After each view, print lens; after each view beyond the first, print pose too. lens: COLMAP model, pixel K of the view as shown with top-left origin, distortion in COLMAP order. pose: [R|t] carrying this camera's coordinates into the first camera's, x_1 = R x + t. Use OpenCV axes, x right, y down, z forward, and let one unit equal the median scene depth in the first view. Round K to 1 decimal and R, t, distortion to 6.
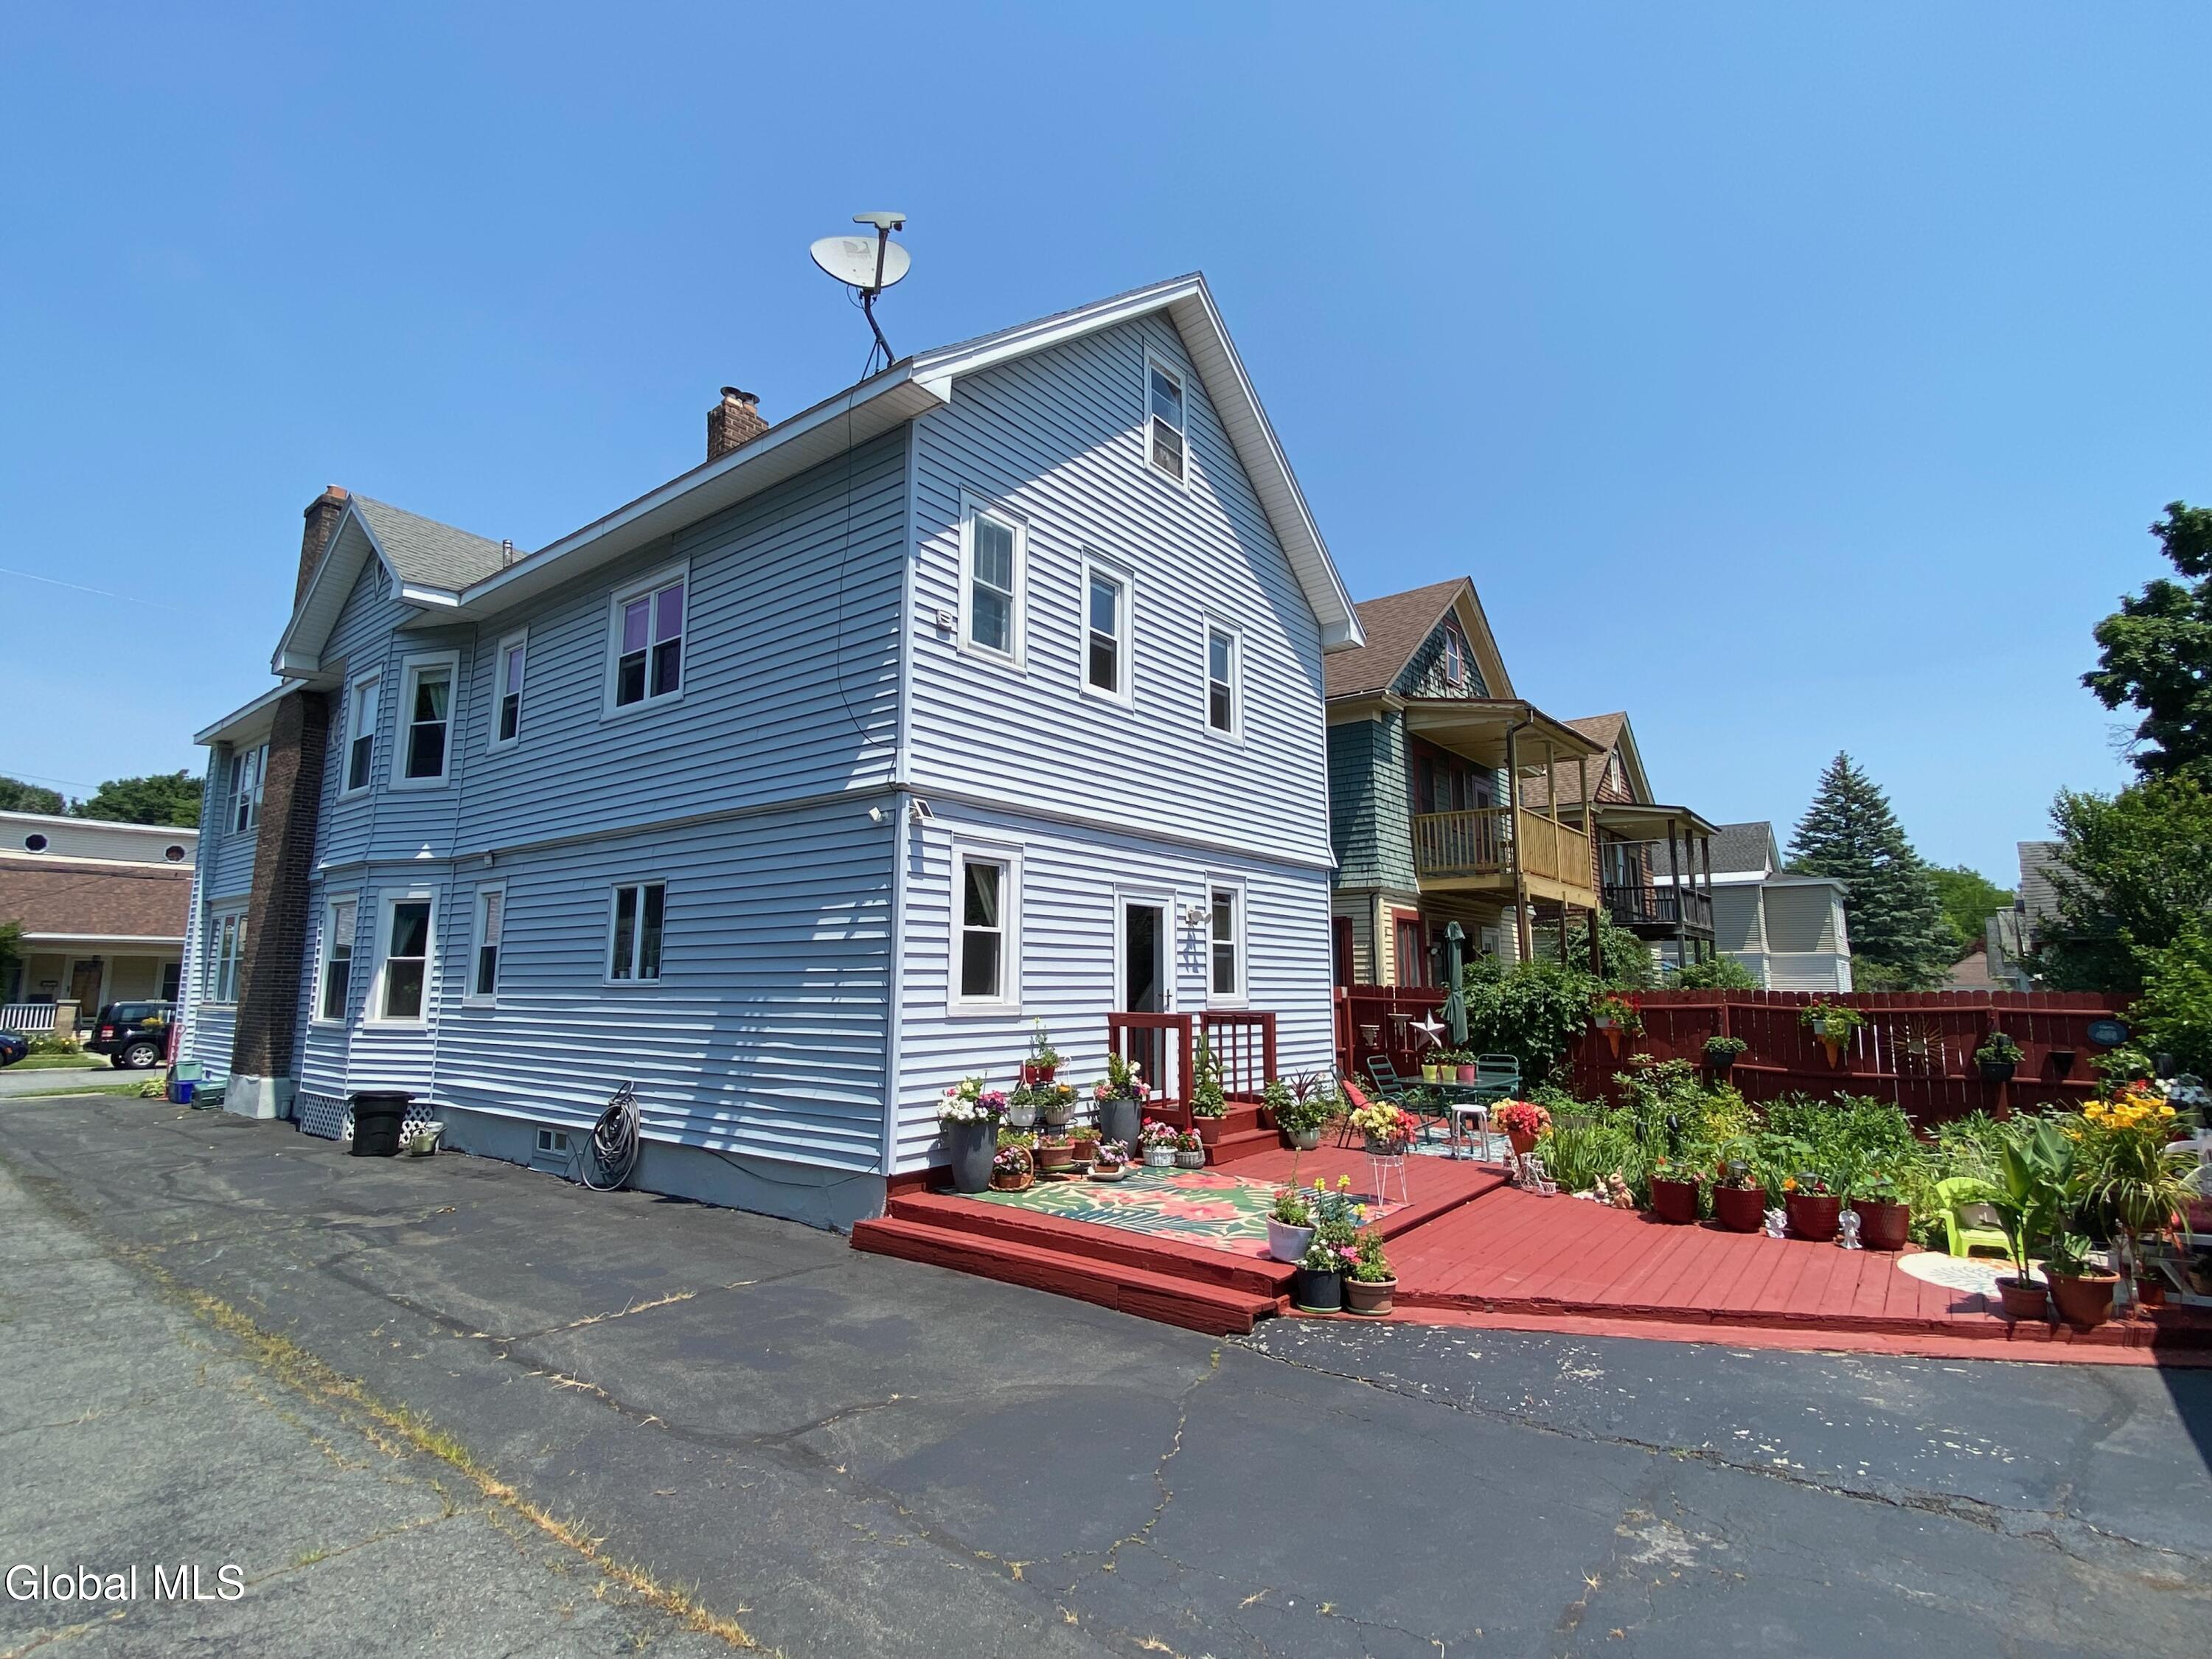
lens RADIAL K [[1070.3, 0, 1093.5], [0, 1070.3, 827.6], [0, 0, 1]] dist [0.055029, -0.054653]
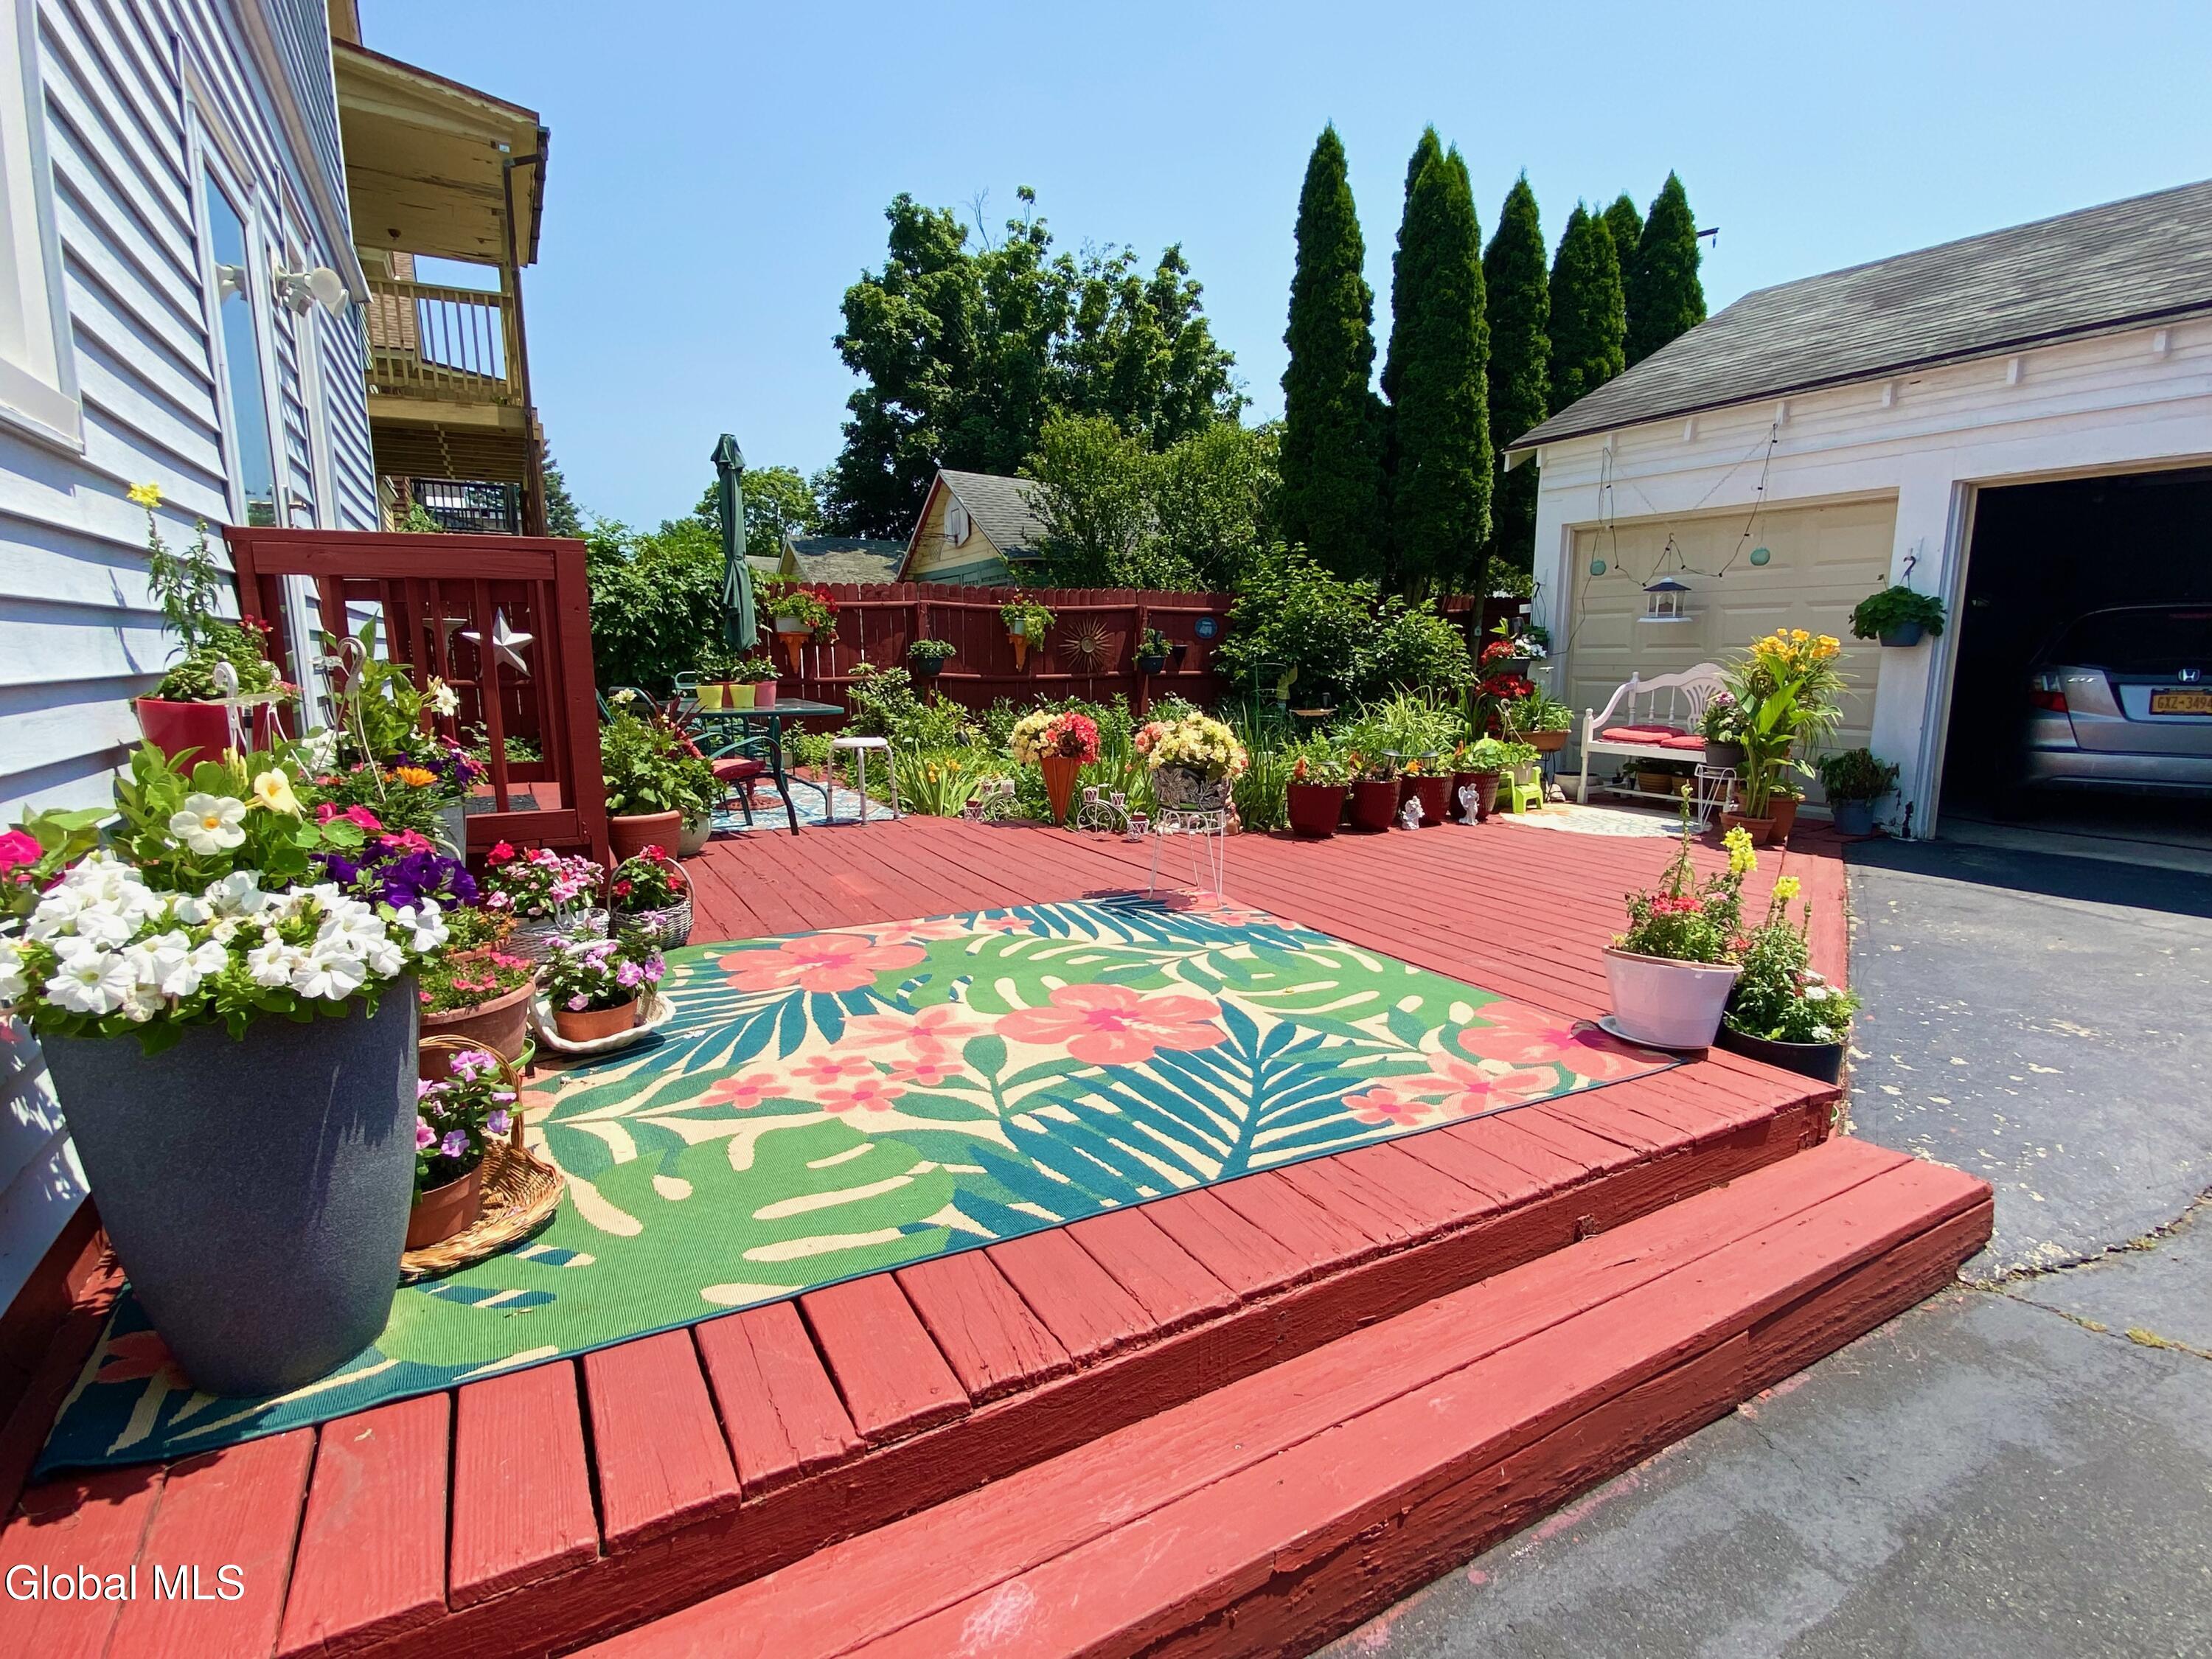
lens RADIAL K [[1070.3, 0, 1093.5], [0, 1070.3, 827.6], [0, 0, 1]] dist [0.055029, -0.054653]
pose [[0.386999, -0.157449, 0.908538, -0.155655], [-0.130499, 0.966044, 0.223002, 0.136830], [-0.912799, -0.204865, 0.353311, 0.582993]]
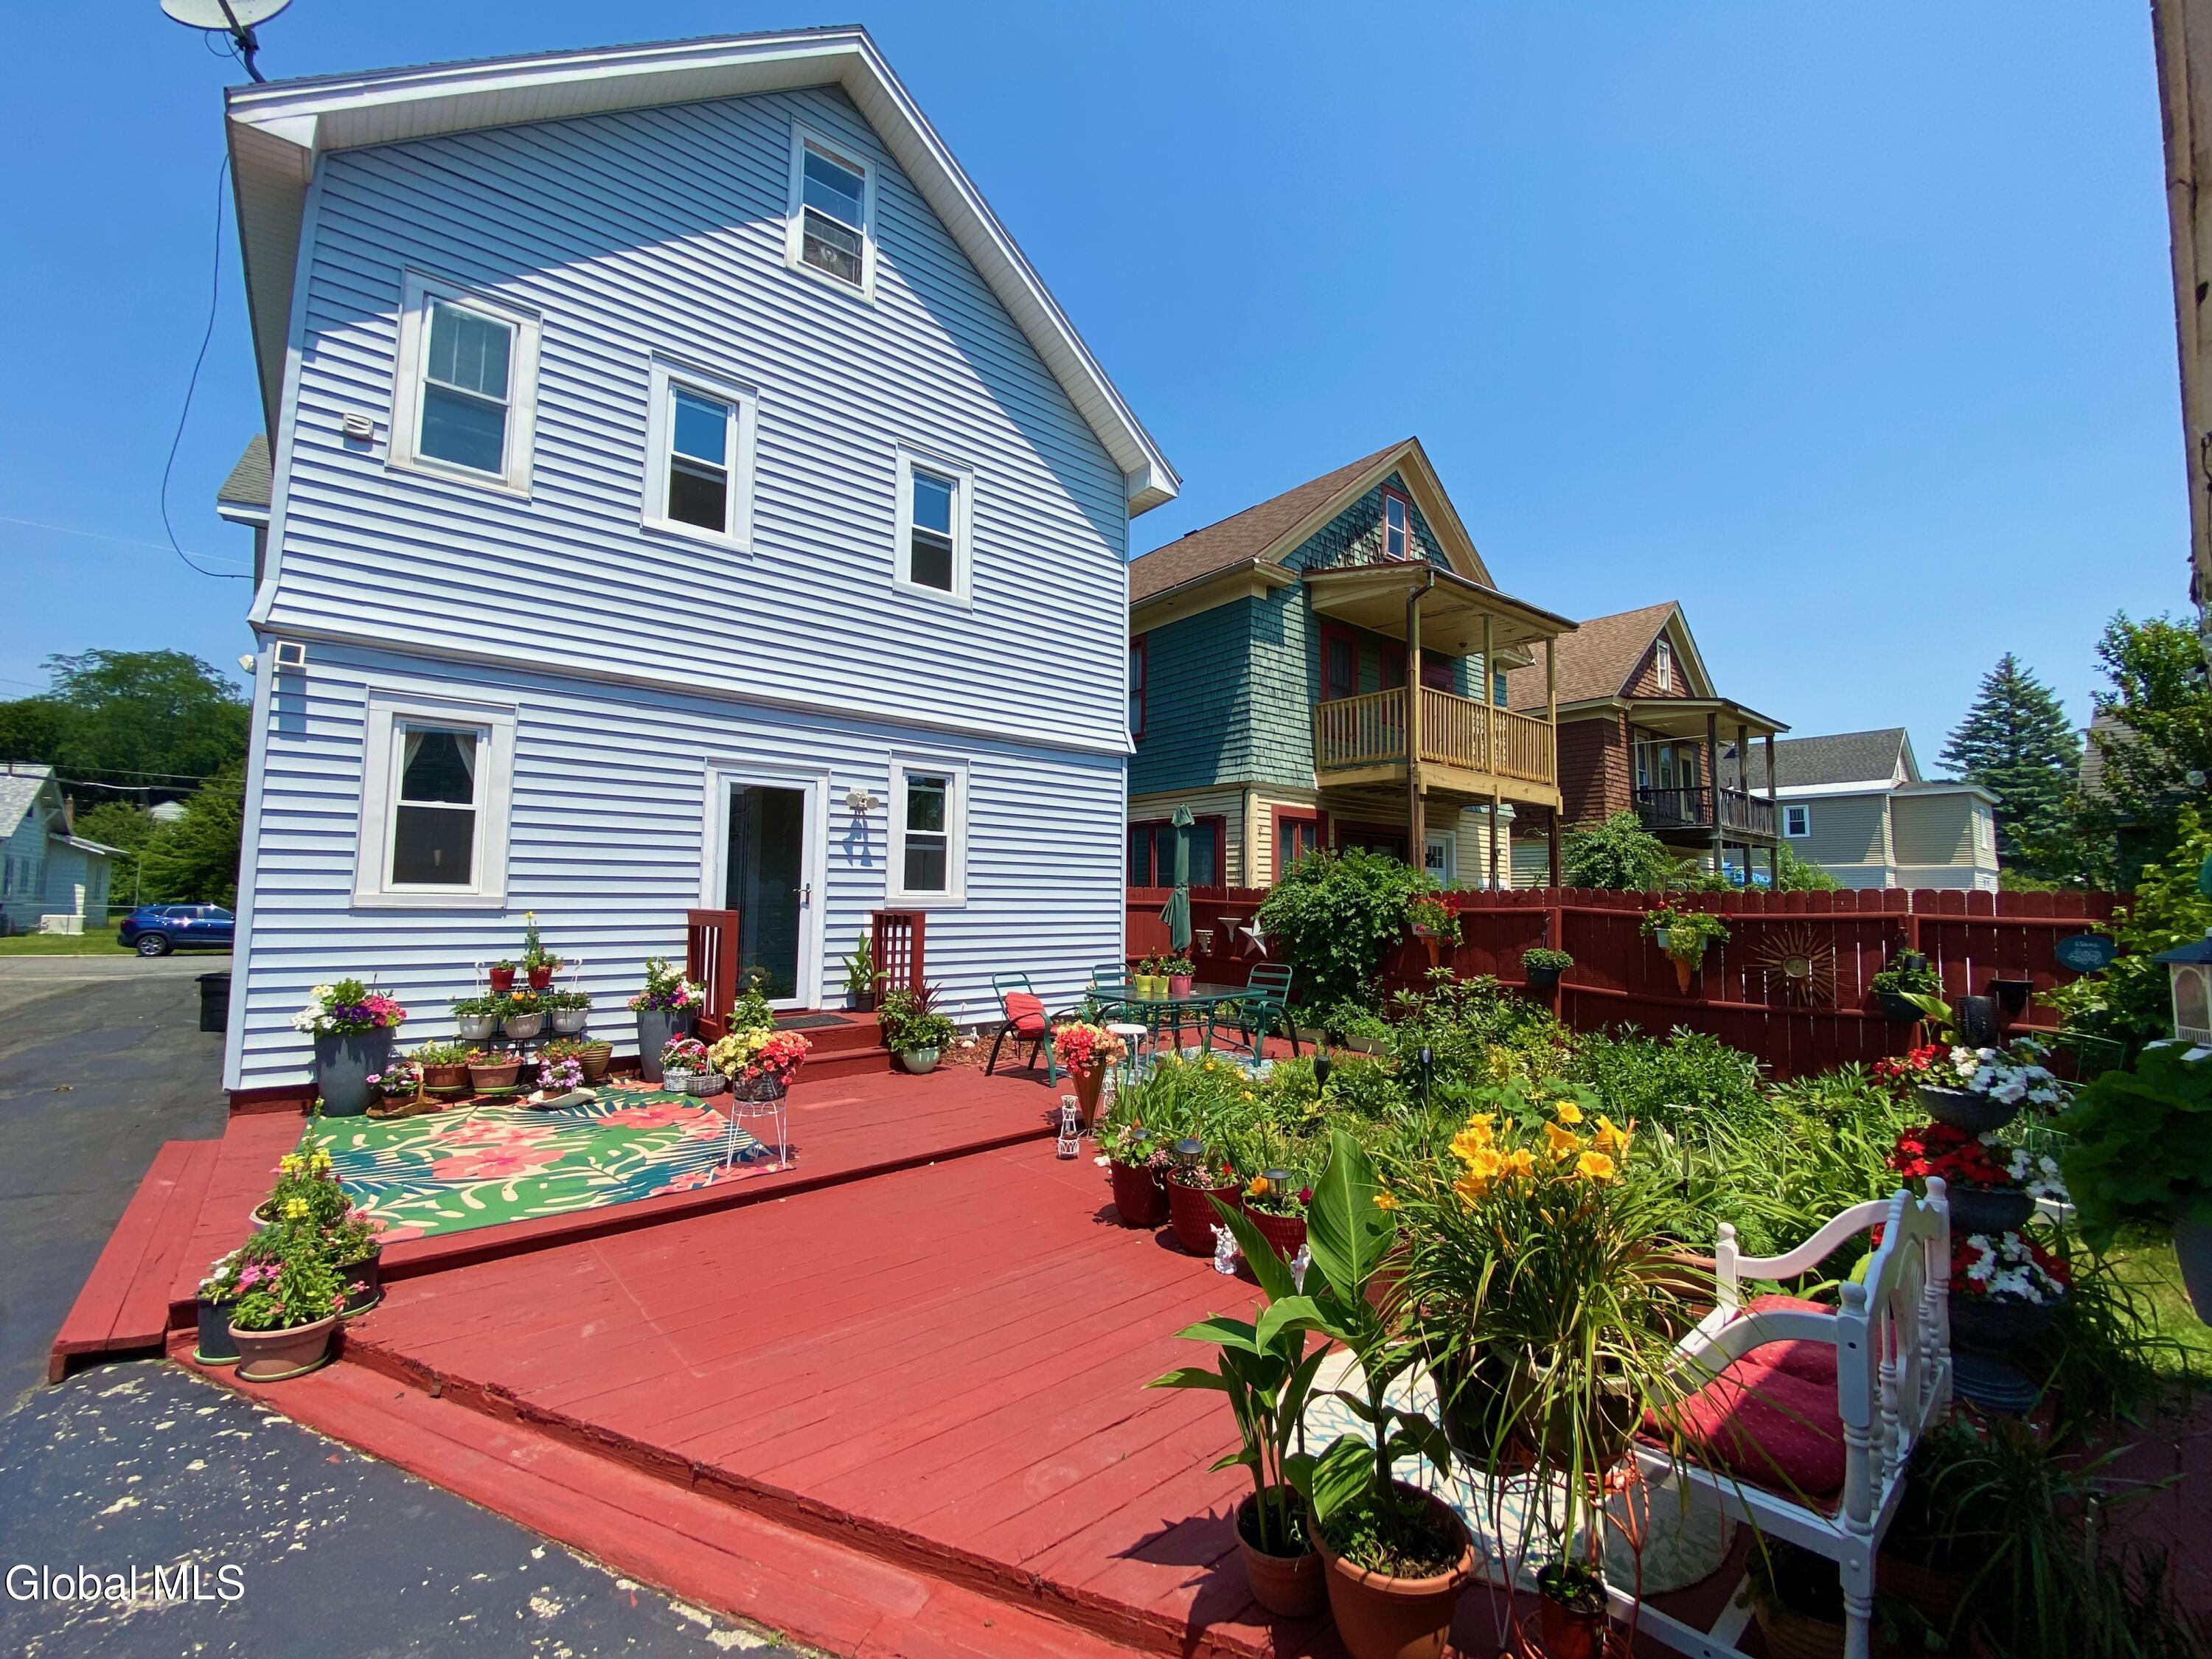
lens RADIAL K [[906.1, 0, 1106.0], [0, 906.1, 829.5], [0, 0, 1]] dist [0.027616, -0.025431]
pose [[0.978539, -0.008109, -0.205902, 0.420884], [0.022129, 0.997582, 0.065877, 0.059930], [0.204870, -0.069020, 0.976353, 0.315560]]
